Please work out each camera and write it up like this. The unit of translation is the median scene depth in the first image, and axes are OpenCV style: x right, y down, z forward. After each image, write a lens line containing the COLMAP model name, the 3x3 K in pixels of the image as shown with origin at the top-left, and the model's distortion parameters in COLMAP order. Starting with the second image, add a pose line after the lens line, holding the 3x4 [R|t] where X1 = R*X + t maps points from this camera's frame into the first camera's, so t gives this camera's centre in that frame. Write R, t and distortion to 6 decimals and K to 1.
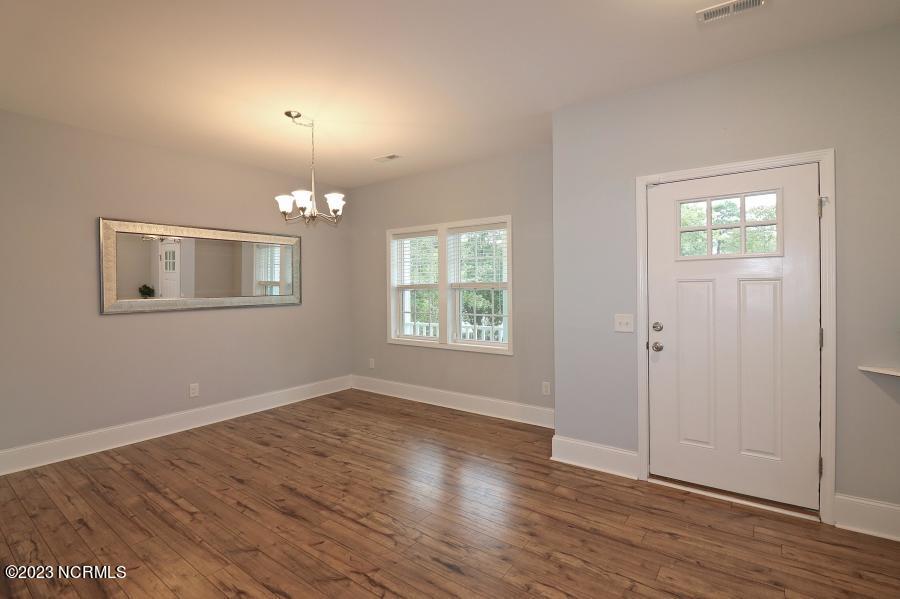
lens RADIAL K [[422.5, 0, 450.7], [0, 422.5, 293.6], [0, 0, 1]] dist [-0.003586, -0.007258]
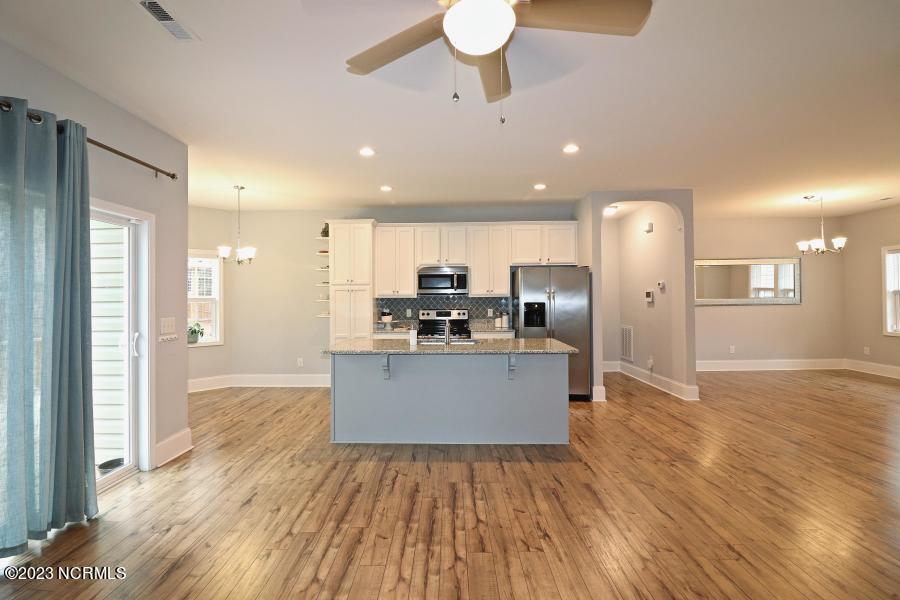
lens RADIAL K [[422.5, 0, 441.7], [0, 422.5, 291.8], [0, 0, 1]] dist [-0.003586, -0.007258]
pose [[0.565617, -0.006956, -0.824639, 0.145774], [-0.005299, 0.999913, -0.012069, 0.009109], [0.824651, 0.011196, 0.565531, -0.878246]]
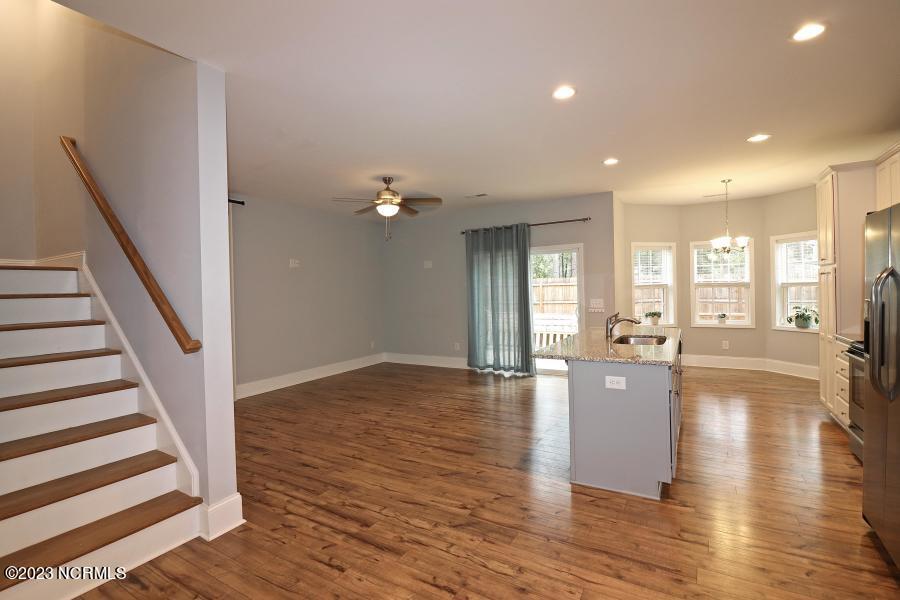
lens RADIAL K [[422.5, 0, 441.8], [0, 422.5, 298.8], [0, 0, 1]] dist [-0.003586, -0.007258]
pose [[-0.996496, 0.033675, -0.076560, -0.136203], [0.031406, 0.999037, 0.030653, -0.007739], [0.077518, 0.028141, -0.996594, 0.315154]]
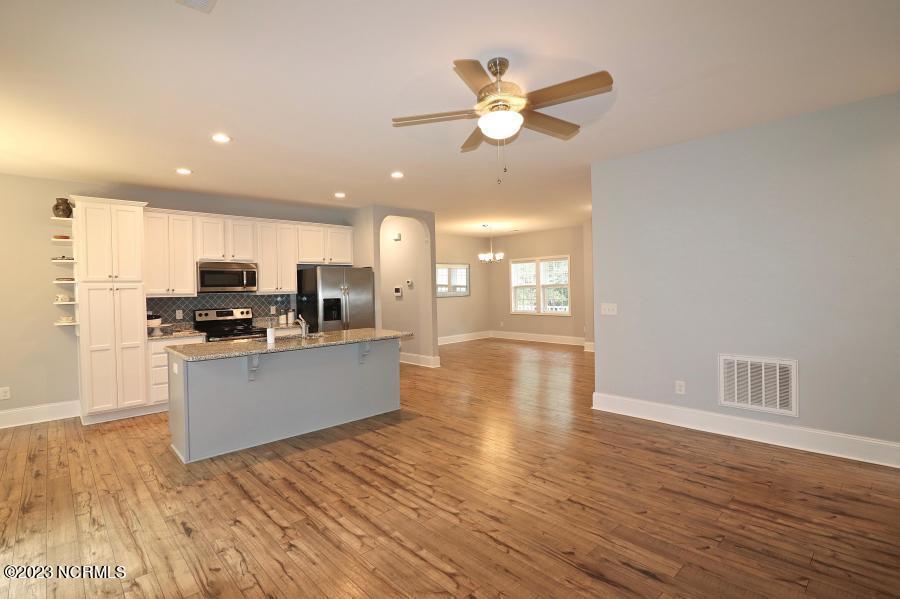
lens RADIAL K [[422.5, 0, 448.9], [0, 422.5, 293.7], [0, 0, 1]] dist [-0.003586, -0.007258]
pose [[0.982291, -0.011137, -0.187028, -0.062149], [0.011969, 0.999923, 0.003322, 0.008560], [0.186977, -0.005501, 0.982349, -1.181368]]
